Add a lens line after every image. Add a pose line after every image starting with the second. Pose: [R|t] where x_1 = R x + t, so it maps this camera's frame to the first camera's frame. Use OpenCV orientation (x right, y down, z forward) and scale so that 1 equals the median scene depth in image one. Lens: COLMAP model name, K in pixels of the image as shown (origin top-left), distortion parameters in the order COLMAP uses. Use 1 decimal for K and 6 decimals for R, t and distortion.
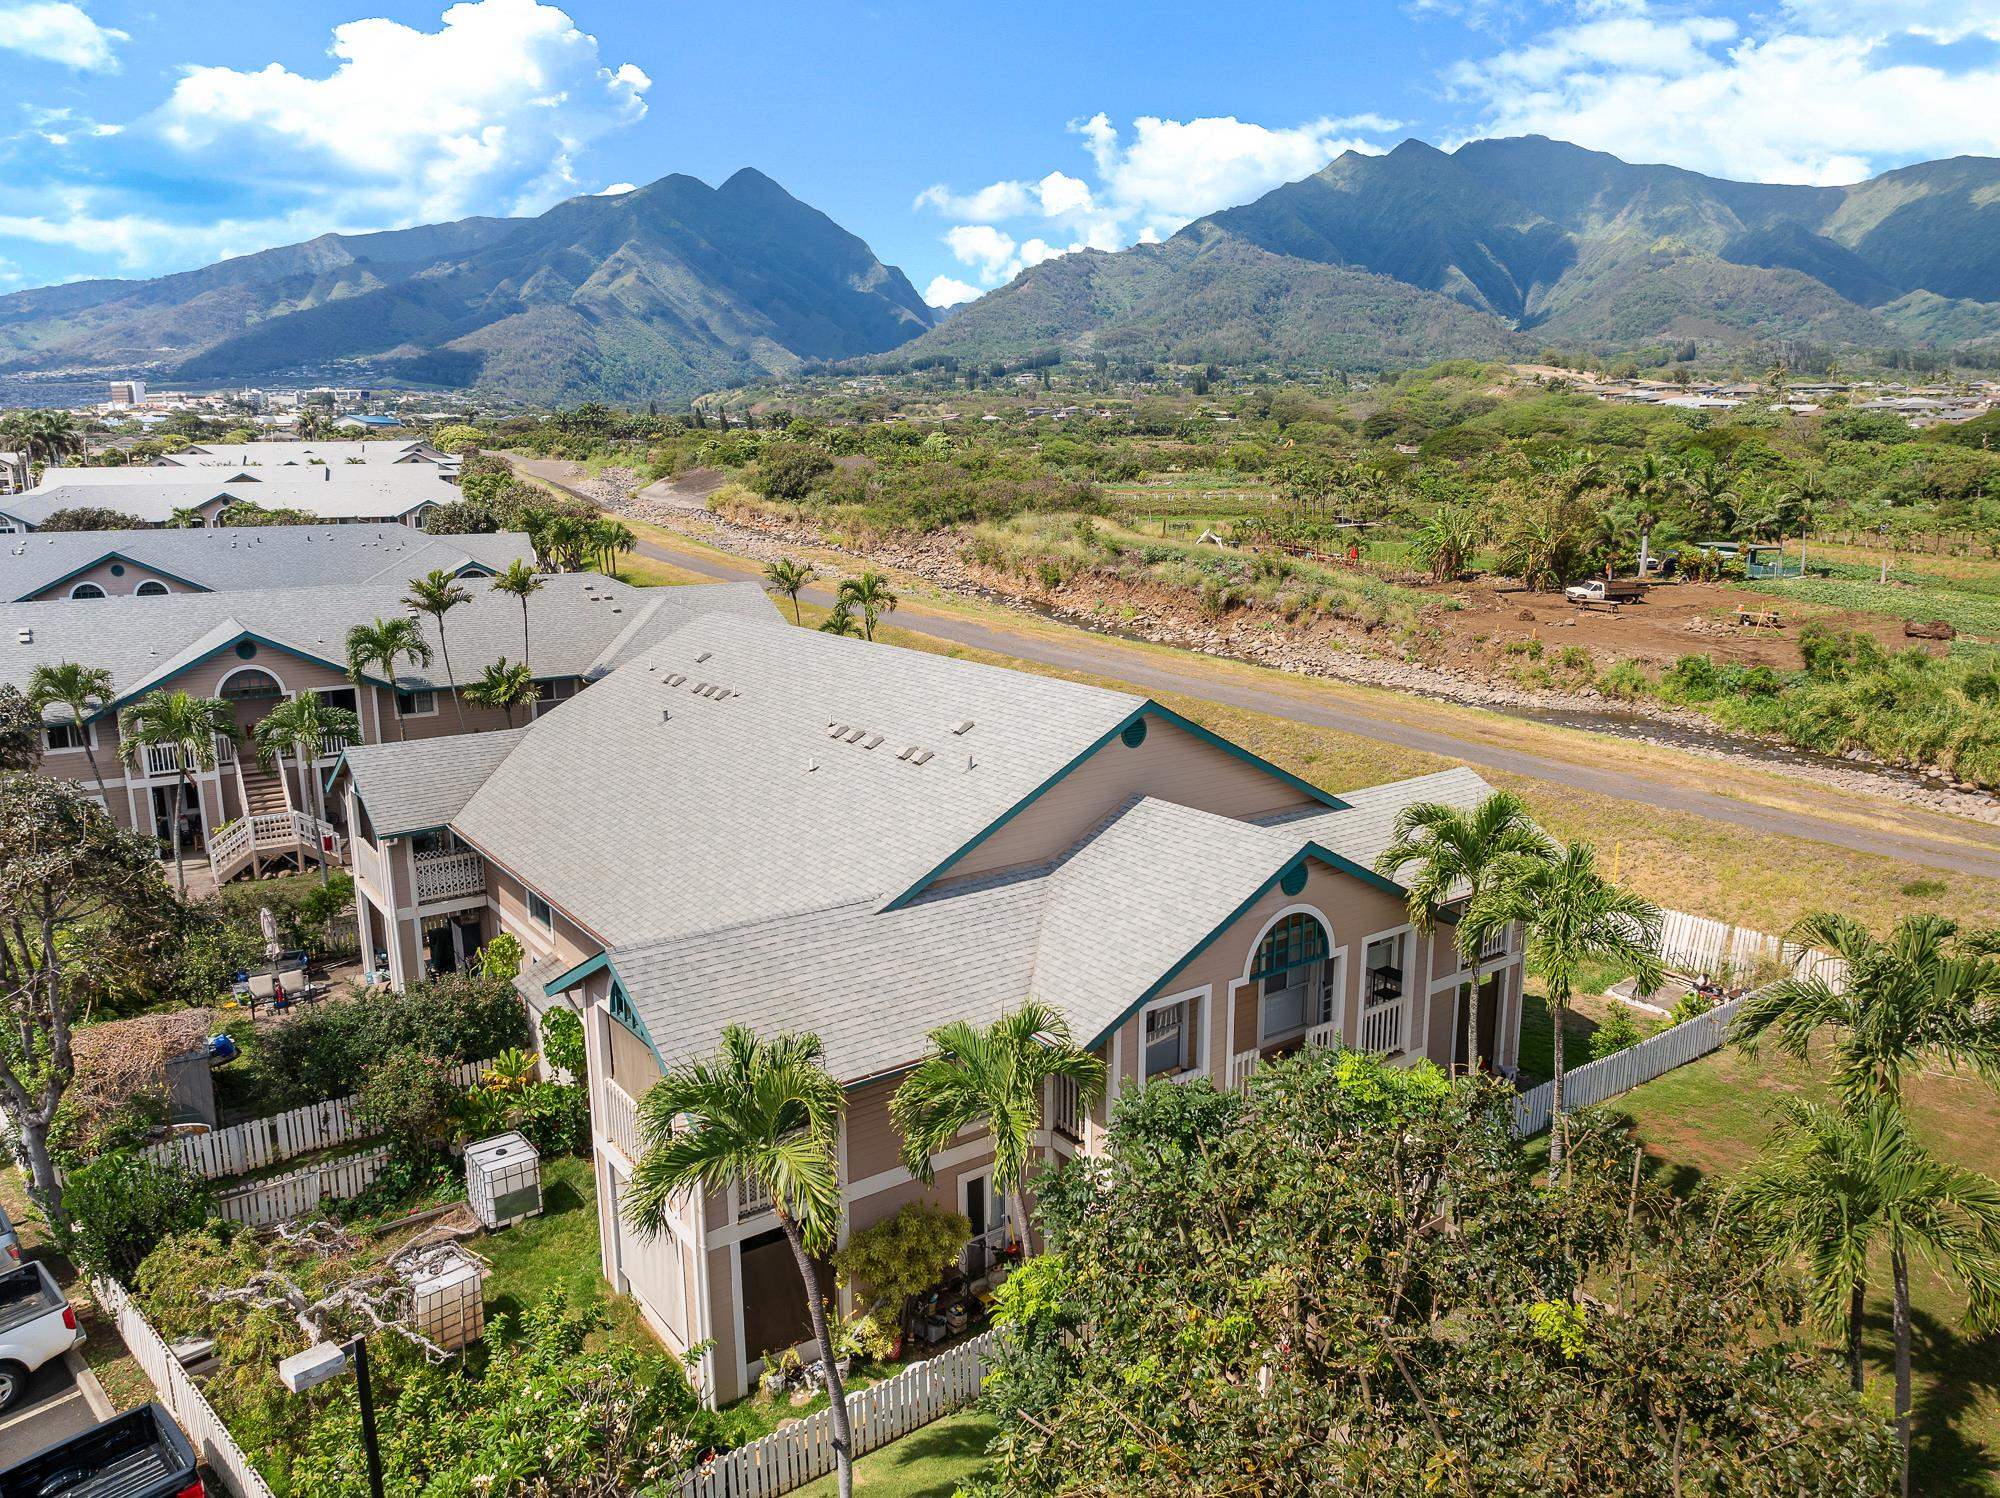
lens RADIAL K [[1429.8, 0, 1002.9], [0, 1429.8, 738.1], [0, 0, 1]] dist [-0.006596, -0.061519]
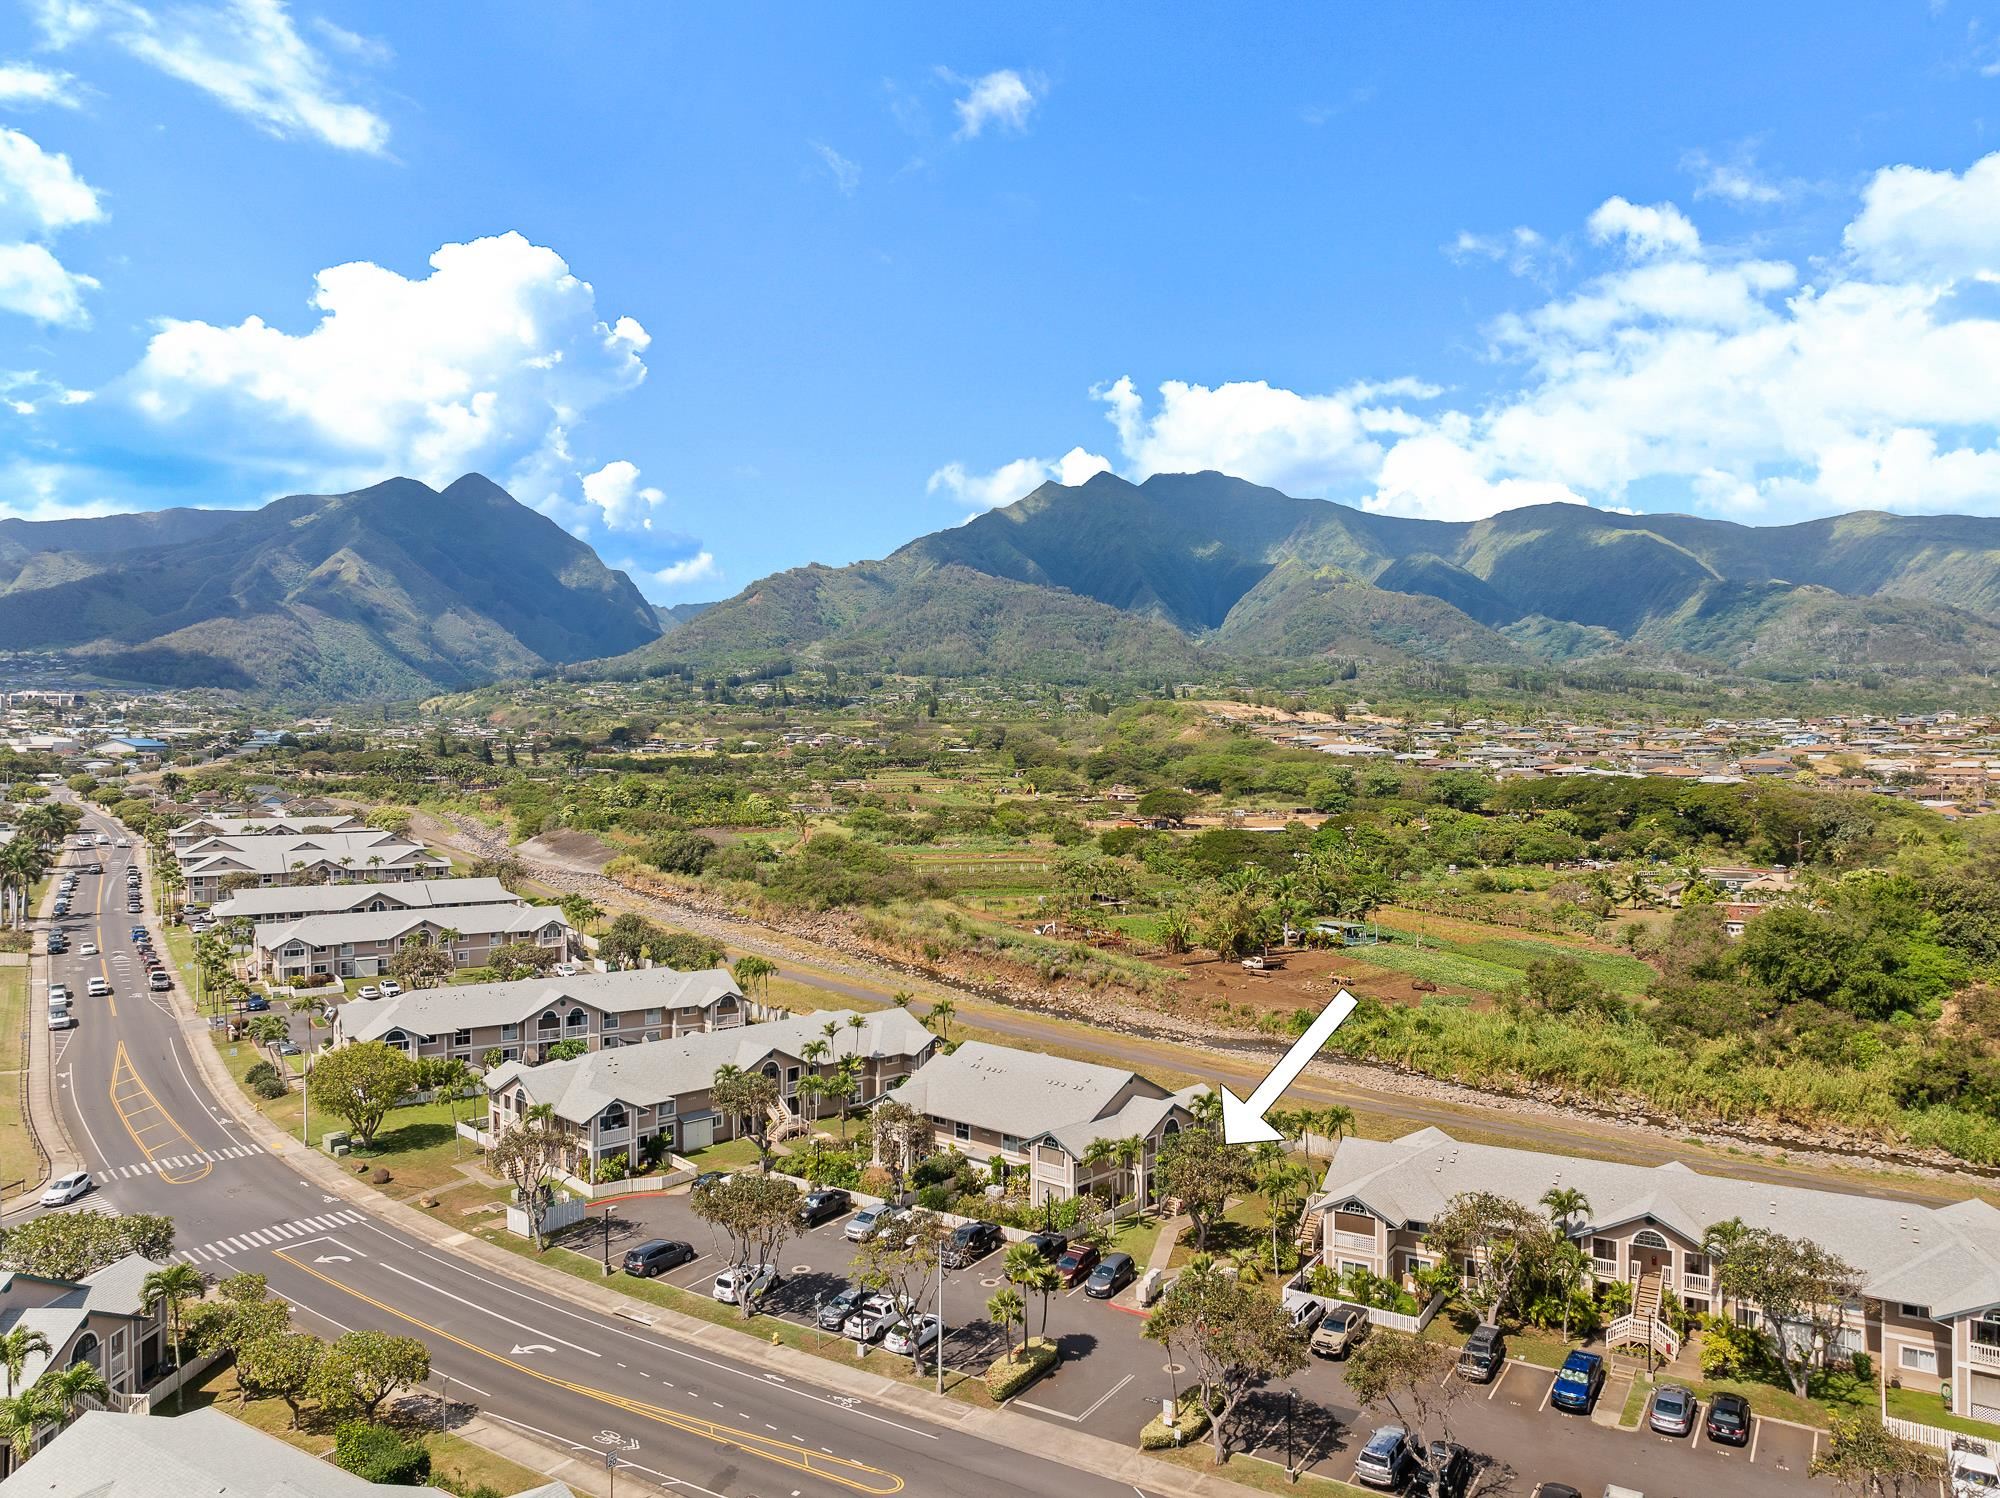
lens RADIAL K [[1429.8, 0, 1002.9], [0, 1429.8, 738.1], [0, 0, 1]] dist [-0.006596, -0.061519]
pose [[0.980987, 0.002924, 0.194053, -0.134013], [0.036042, 0.979748, -0.196966, -0.021476], [-0.190699, 0.200215, 0.961014, -0.391255]]
